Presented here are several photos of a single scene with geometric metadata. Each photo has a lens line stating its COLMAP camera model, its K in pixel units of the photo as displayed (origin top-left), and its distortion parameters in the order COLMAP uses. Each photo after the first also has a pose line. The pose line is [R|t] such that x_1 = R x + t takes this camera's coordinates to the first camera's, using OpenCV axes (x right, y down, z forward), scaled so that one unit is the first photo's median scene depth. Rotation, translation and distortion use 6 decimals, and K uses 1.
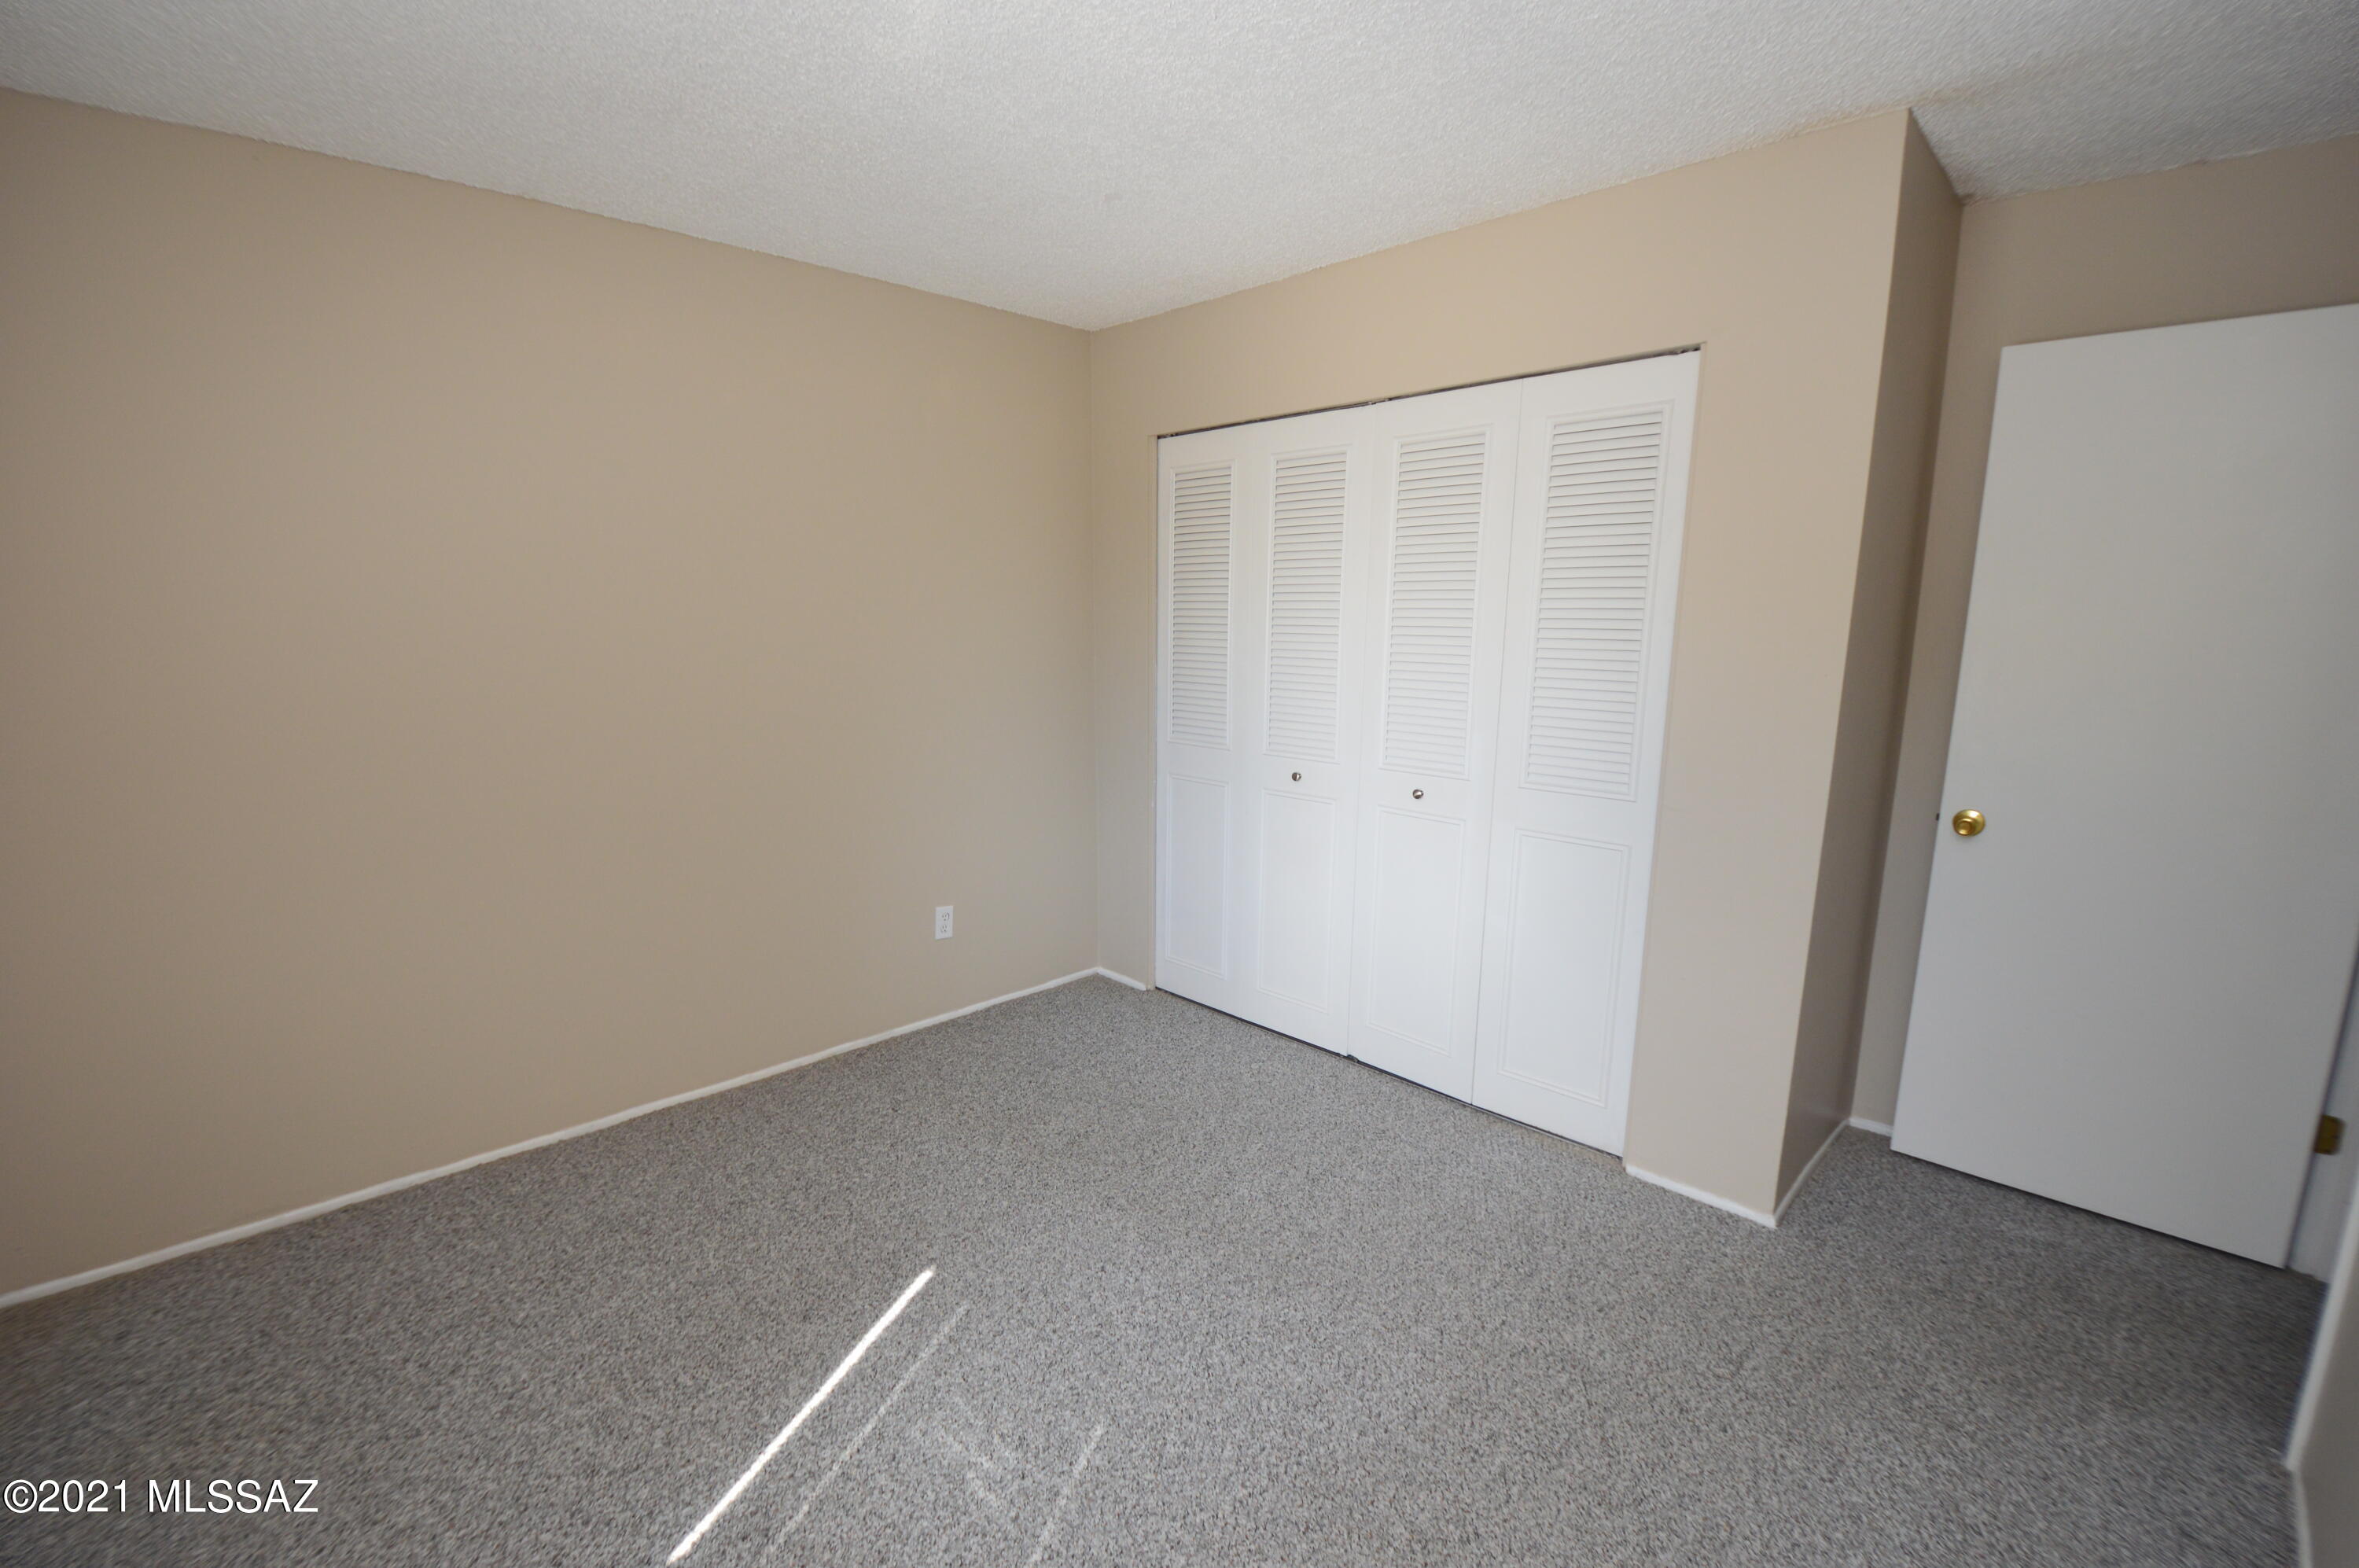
lens RADIAL K [[1041.1, 0, 1163.9], [0, 1041.1, 807.6], [0, 0, 1]] dist [0.015115, -0.023912]
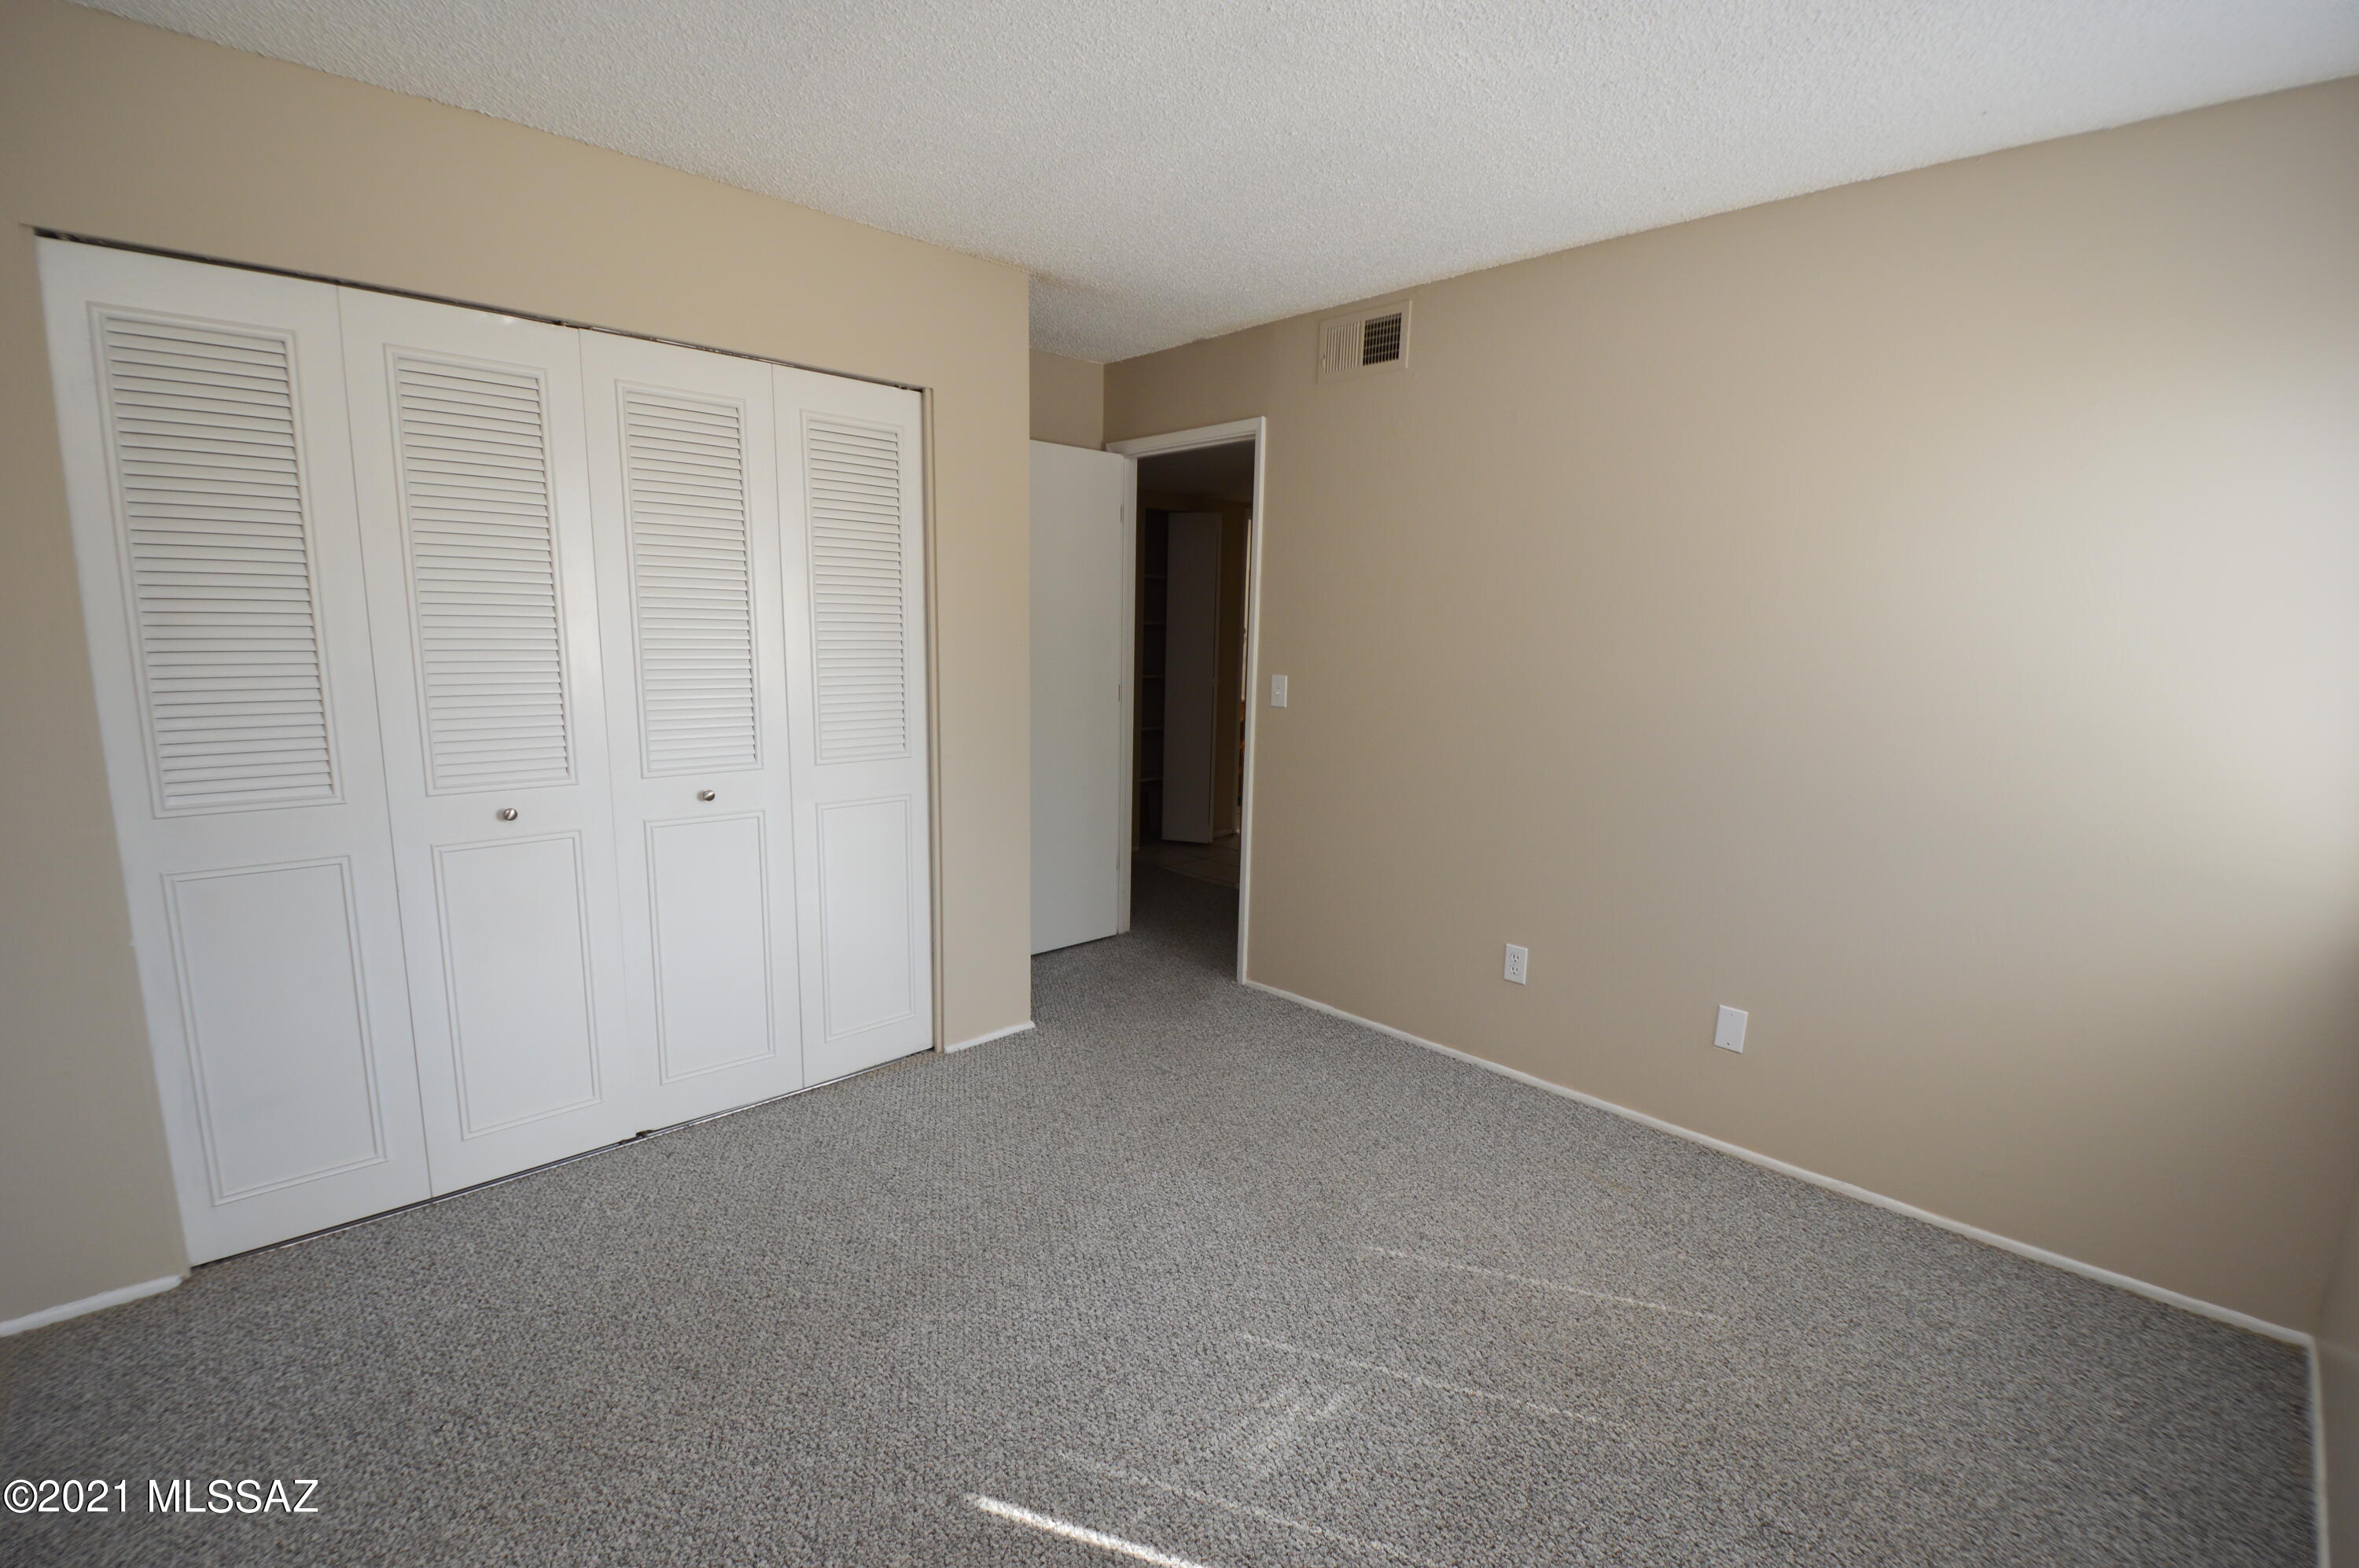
lens RADIAL K [[1041.1, 0, 1163.9], [0, 1041.1, 807.6], [0, 0, 1]] dist [0.015115, -0.023912]
pose [[0.013993, -0.180526, 0.983471, -0.737352], [0.155900, 0.971932, 0.176190, -0.115222], [-0.987674, 0.150858, 0.041744, 0.665363]]
